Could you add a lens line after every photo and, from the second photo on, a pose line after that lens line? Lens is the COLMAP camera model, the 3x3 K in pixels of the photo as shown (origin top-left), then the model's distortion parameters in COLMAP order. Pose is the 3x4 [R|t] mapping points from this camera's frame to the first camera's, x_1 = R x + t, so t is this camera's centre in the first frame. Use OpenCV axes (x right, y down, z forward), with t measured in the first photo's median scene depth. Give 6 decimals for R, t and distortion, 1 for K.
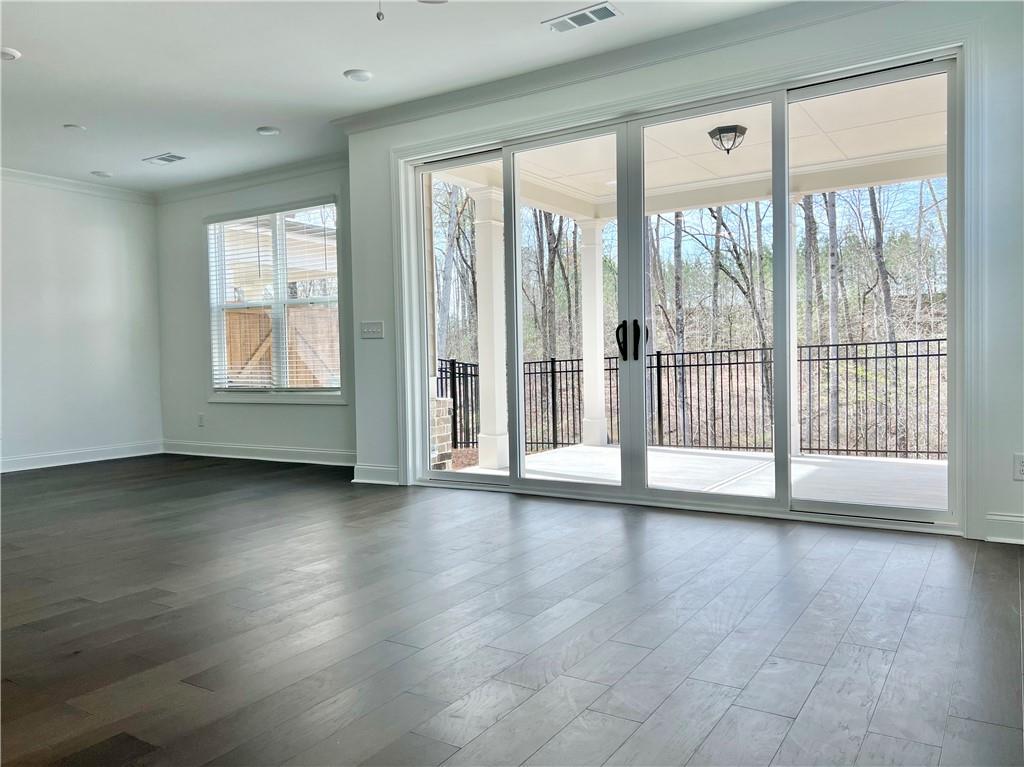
lens RADIAL K [[766.8, 0, 510.3], [0, 766.8, 388.2], [0, 0, 1]] dist [0.040923, -0.047129]
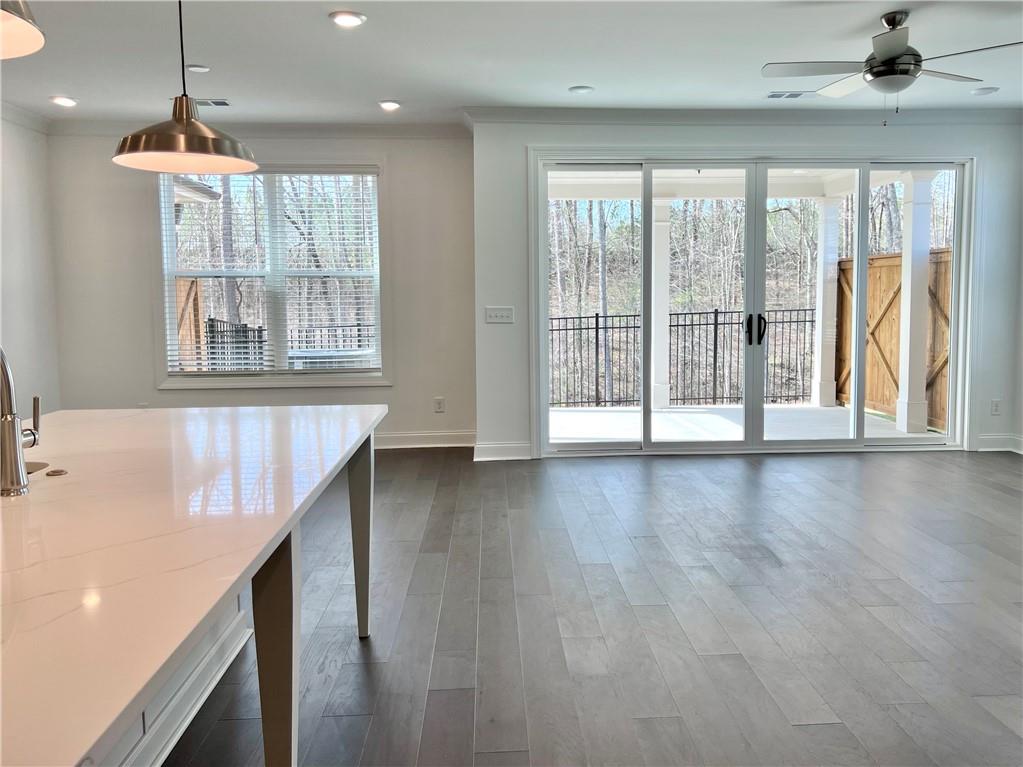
lens RADIAL K [[766.1, 0, 515.3], [0, 766.1, 376.0], [0, 0, 1]] dist [0.040923, -0.047129]
pose [[0.810871, -0.040687, 0.583808, -0.789253], [0.014127, 0.998650, 0.049976, -0.045429], [-0.585054, -0.032277, 0.810352, 0.140574]]
